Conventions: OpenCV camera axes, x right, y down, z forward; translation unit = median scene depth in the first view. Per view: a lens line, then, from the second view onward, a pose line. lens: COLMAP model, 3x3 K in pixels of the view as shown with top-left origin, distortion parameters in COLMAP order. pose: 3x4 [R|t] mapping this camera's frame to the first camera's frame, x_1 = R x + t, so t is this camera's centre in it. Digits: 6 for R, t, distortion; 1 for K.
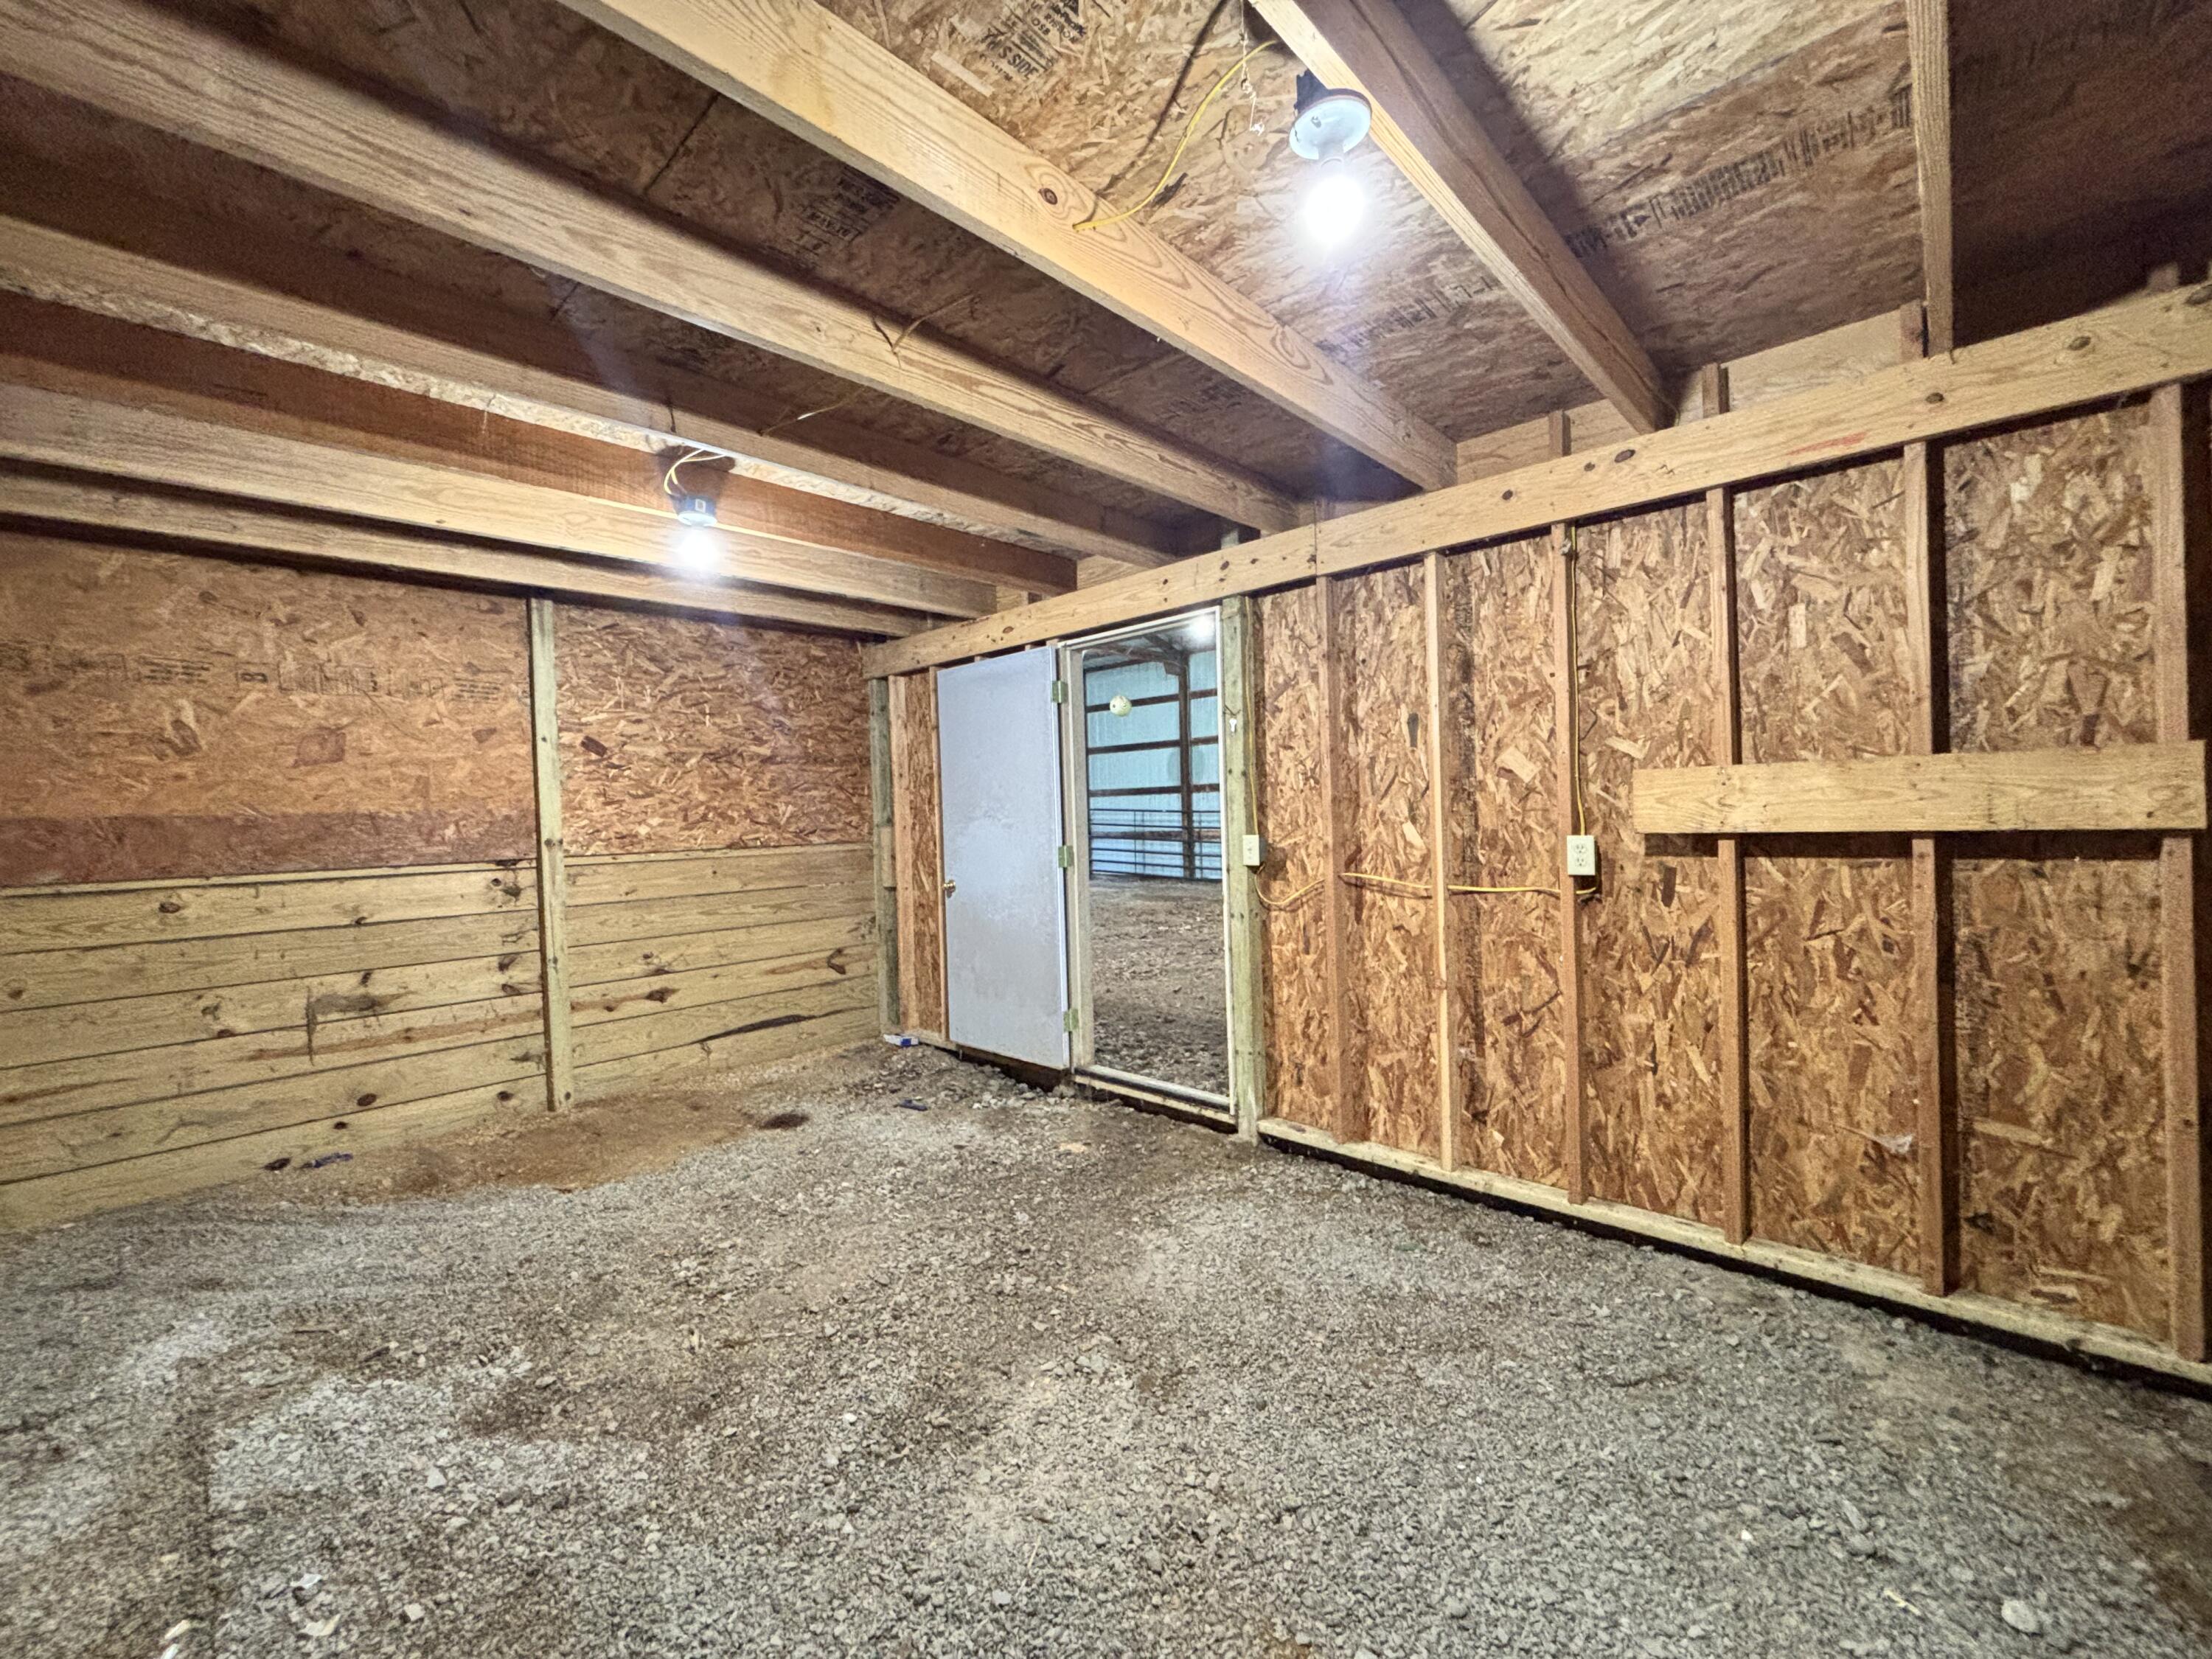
lens RADIAL K [[892.0, 0, 1113.7], [0, 892.0, 822.4], [0, 0, 1]] dist [-0.009322, 0.004861]
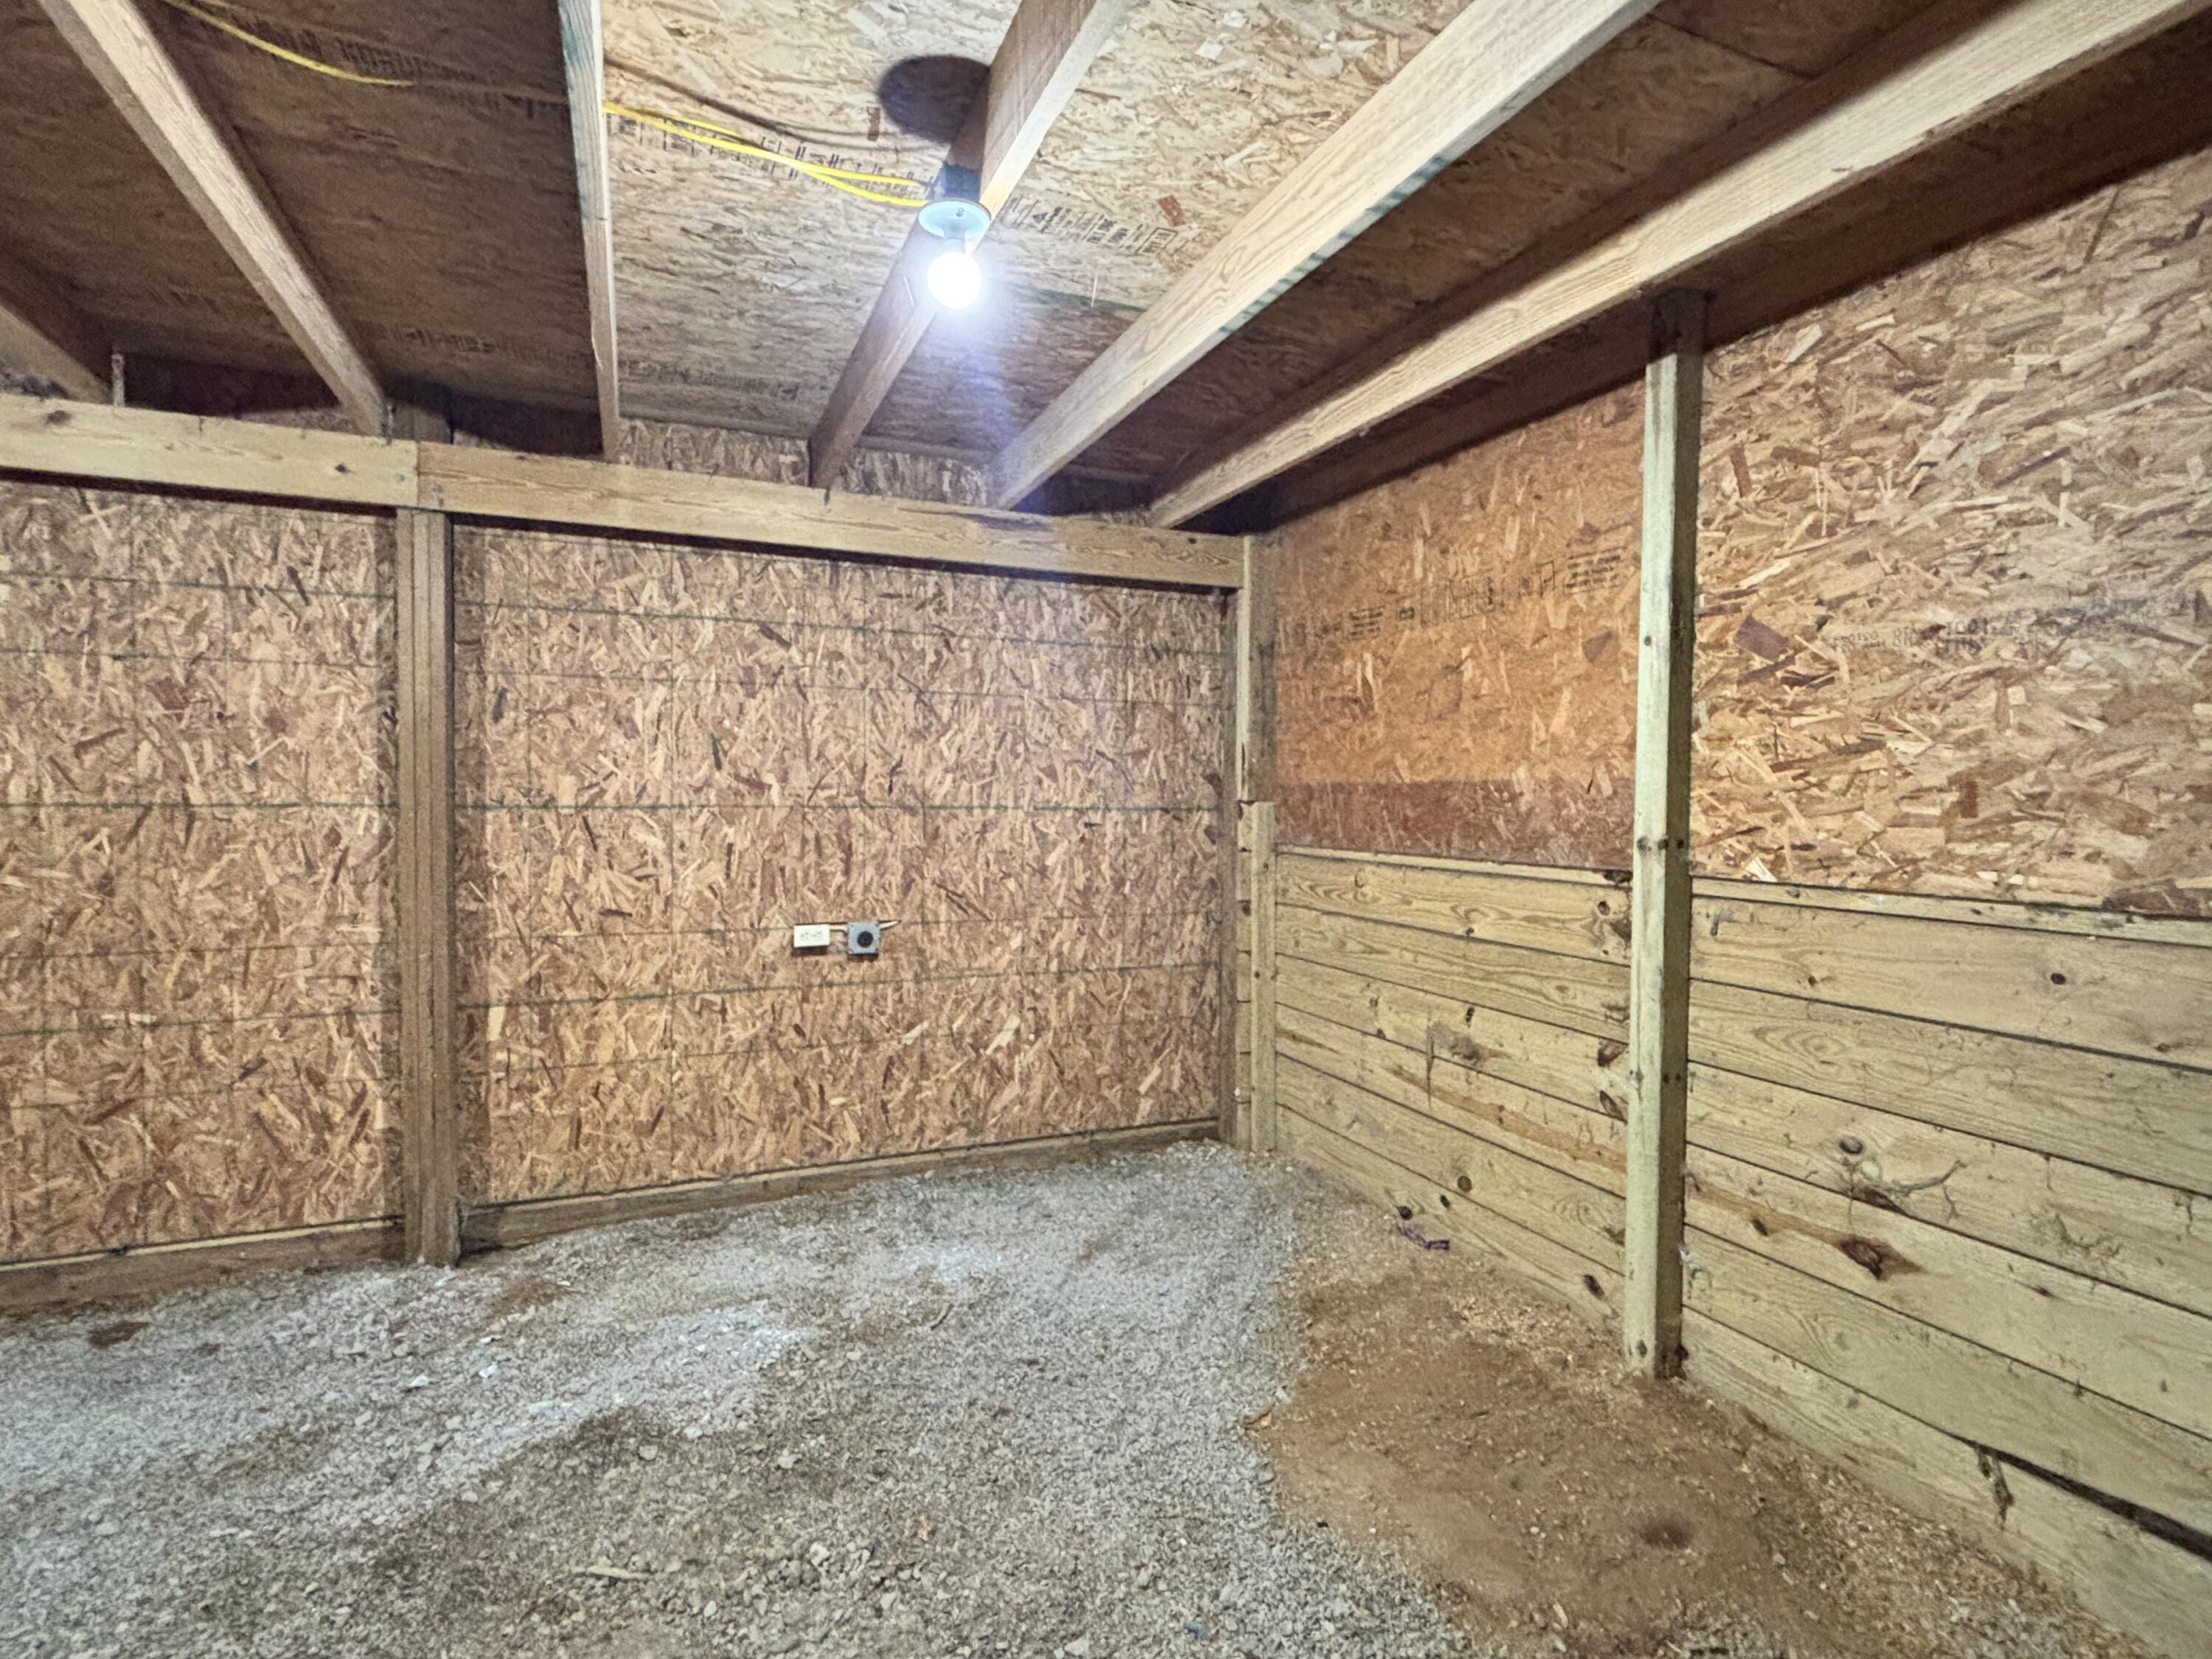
lens RADIAL K [[1071.4, 0, 1098.6], [0, 1071.4, 818.4], [0, 0, 1]] dist [-0.044305, 0.018317]
pose [[-0.404894, 0.043089, -0.913348, 0.046936], [-0.011810, 0.998559, 0.052344, -0.021964], [0.914287, 0.031981, -0.403802, 1.060513]]
